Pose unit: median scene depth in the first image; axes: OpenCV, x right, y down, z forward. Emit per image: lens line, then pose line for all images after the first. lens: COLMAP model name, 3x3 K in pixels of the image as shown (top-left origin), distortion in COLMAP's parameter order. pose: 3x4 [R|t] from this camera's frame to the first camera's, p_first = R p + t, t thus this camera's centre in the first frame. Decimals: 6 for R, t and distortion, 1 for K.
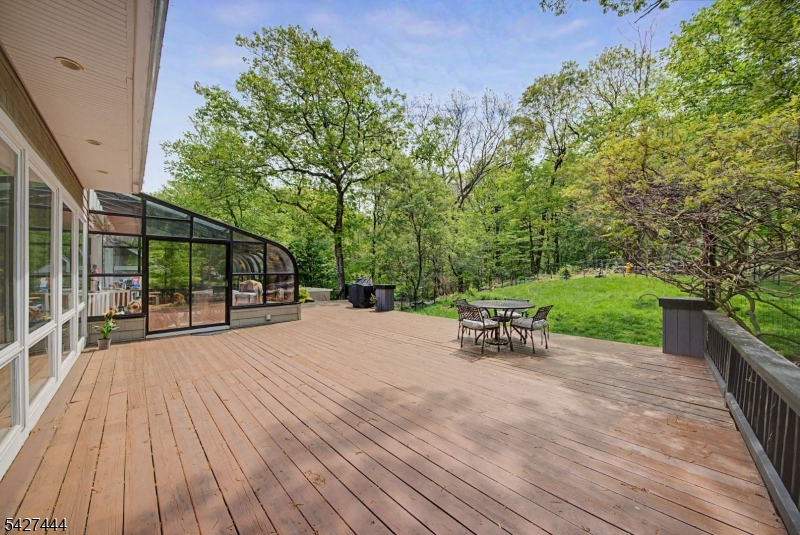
lens RADIAL K [[268.9, 0, 397.7], [0, 268.9, 270.5], [0, 0, 1]] dist [0.000395, 0.000015]
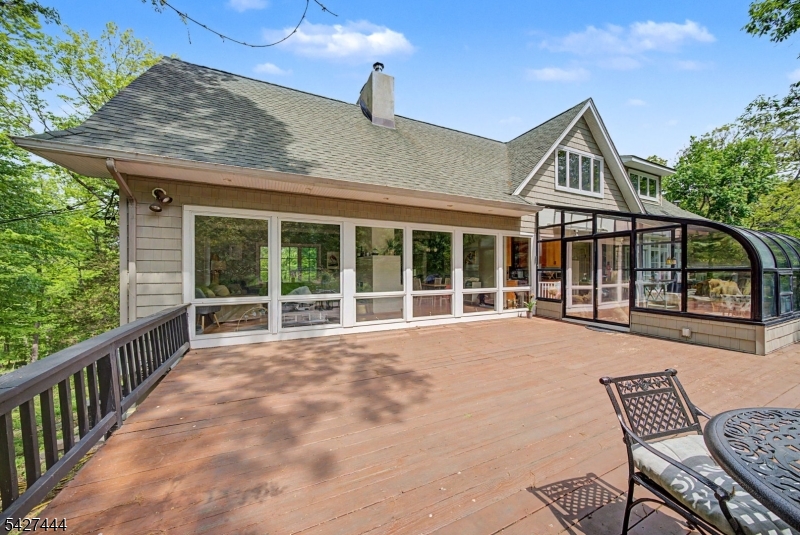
lens RADIAL K [[278.2, 0, 398.4], [0, 278.2, 270.3], [0, 0, 1]] dist [-0.017588, 0.003019]
pose [[-0.336920, 0.001290, -0.941532, 0.633234], [0.011318, 0.999932, -0.002680, 0.017691], [0.941465, -0.011560, -0.336912, 0.844800]]
